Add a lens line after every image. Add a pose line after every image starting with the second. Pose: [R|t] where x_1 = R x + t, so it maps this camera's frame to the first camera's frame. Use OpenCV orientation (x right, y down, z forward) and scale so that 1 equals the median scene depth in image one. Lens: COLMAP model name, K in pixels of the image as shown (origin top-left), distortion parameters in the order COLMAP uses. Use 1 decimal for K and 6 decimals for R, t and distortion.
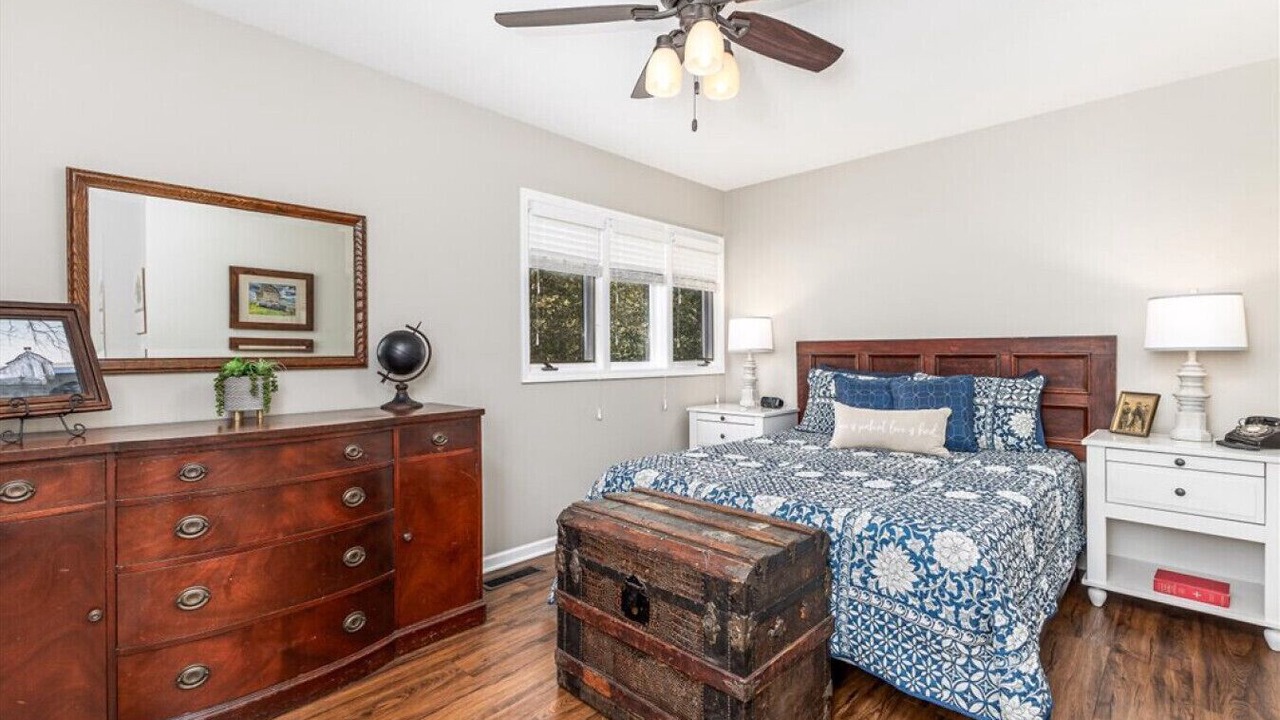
lens RADIAL K [[546.8, 0, 637.4], [0, 546.8, 360.6], [0, 0, 1]] dist [0.001815, 0.000154]
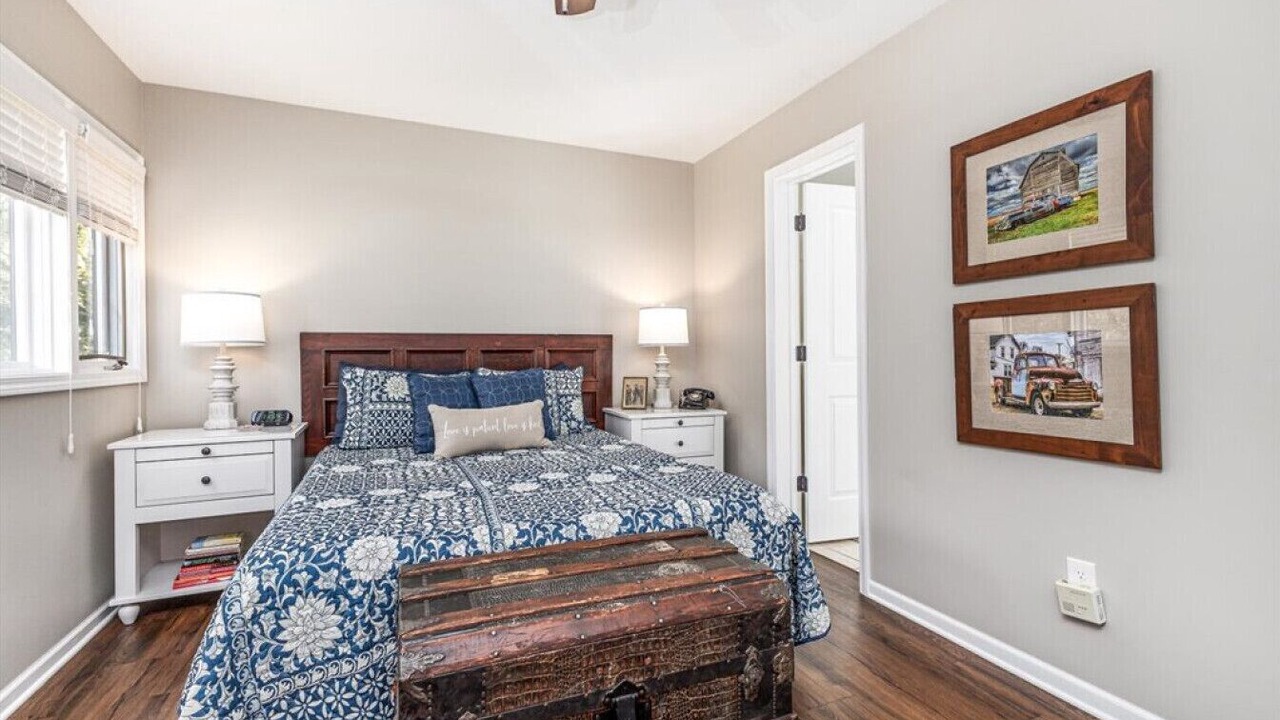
lens RADIAL K [[572.5, 0, 633.8], [0, 572.5, 350.8], [0, 0, 1]] dist [0.021818, 0.000039]
pose [[0.396746, 0.005329, 0.917913, -0.356670], [0.017514, 0.999757, -0.013374, 0.012097], [-0.917761, 0.021382, 0.396556, 0.417487]]
